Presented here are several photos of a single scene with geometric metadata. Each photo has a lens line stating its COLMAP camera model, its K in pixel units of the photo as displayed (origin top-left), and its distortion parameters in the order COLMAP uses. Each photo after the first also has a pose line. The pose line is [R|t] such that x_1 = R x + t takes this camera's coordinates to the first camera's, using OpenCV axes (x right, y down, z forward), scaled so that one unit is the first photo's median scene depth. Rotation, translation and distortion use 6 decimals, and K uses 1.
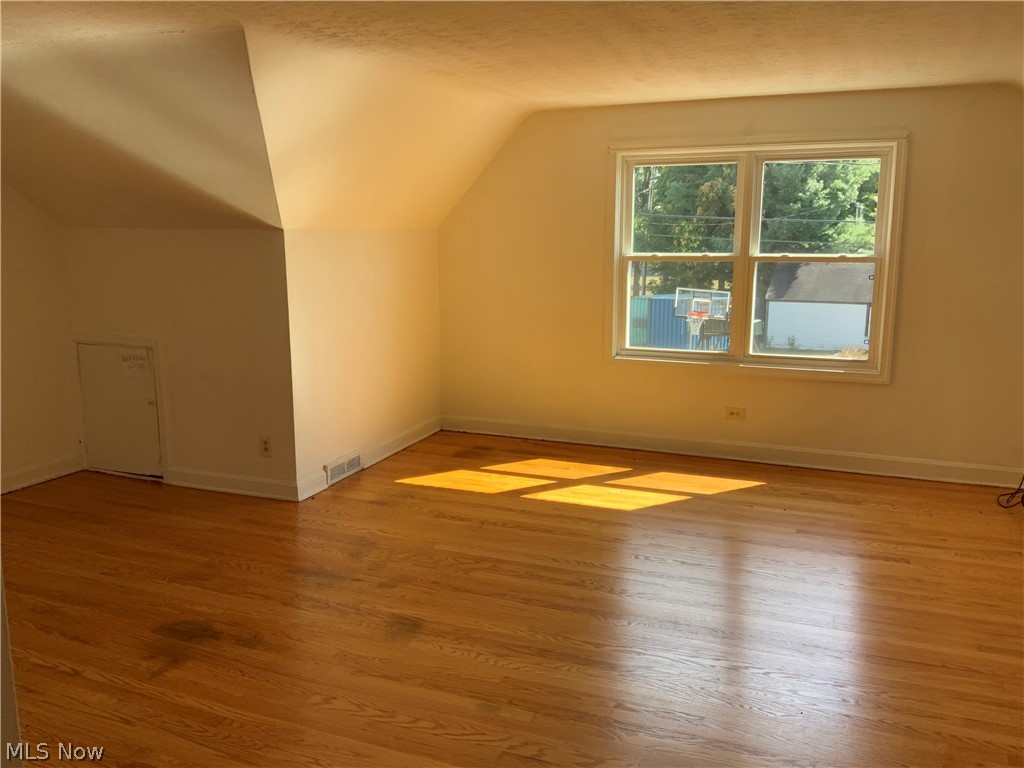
lens RADIAL K [[869.7, 0, 511.4], [0, 869.7, 386.6], [0, 0, 1]] dist [-0.000091, -0.009662]
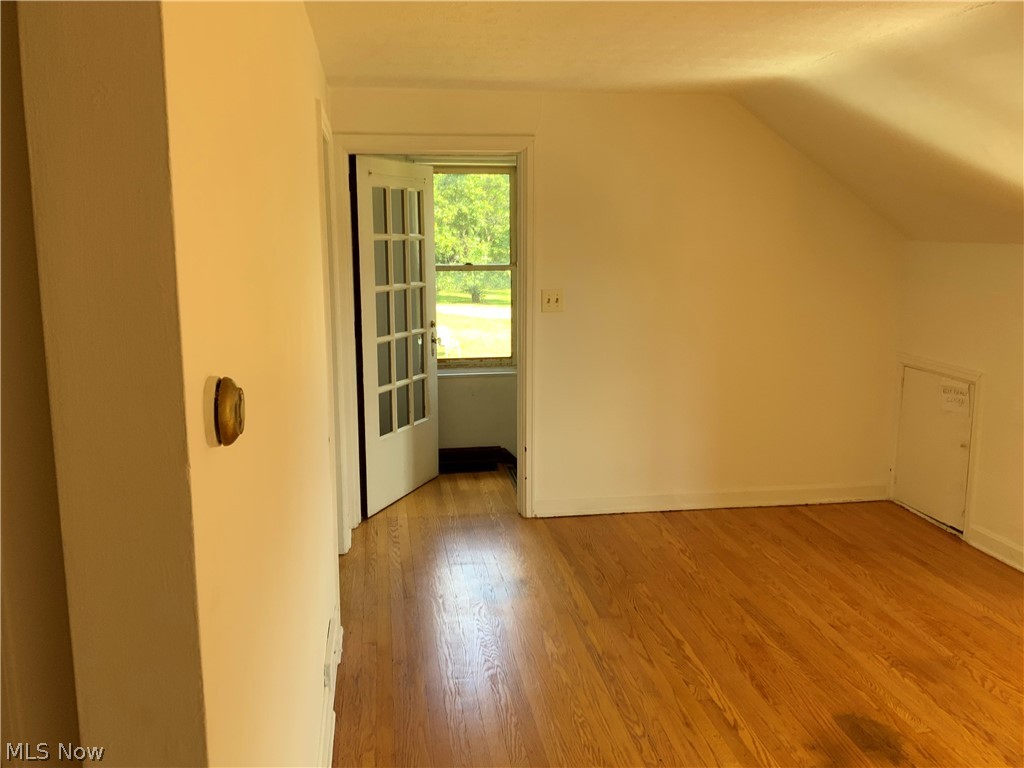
lens RADIAL K [[869.7, 0, 513.0], [0, 869.7, 377.9], [0, 0, 1]] dist [-0.000091, -0.009662]
pose [[0.530880, 0.134988, -0.836627, 0.072630], [-0.145999, 0.987039, 0.066614, -0.047563], [0.834776, 0.086783, 0.543708, 0.184901]]
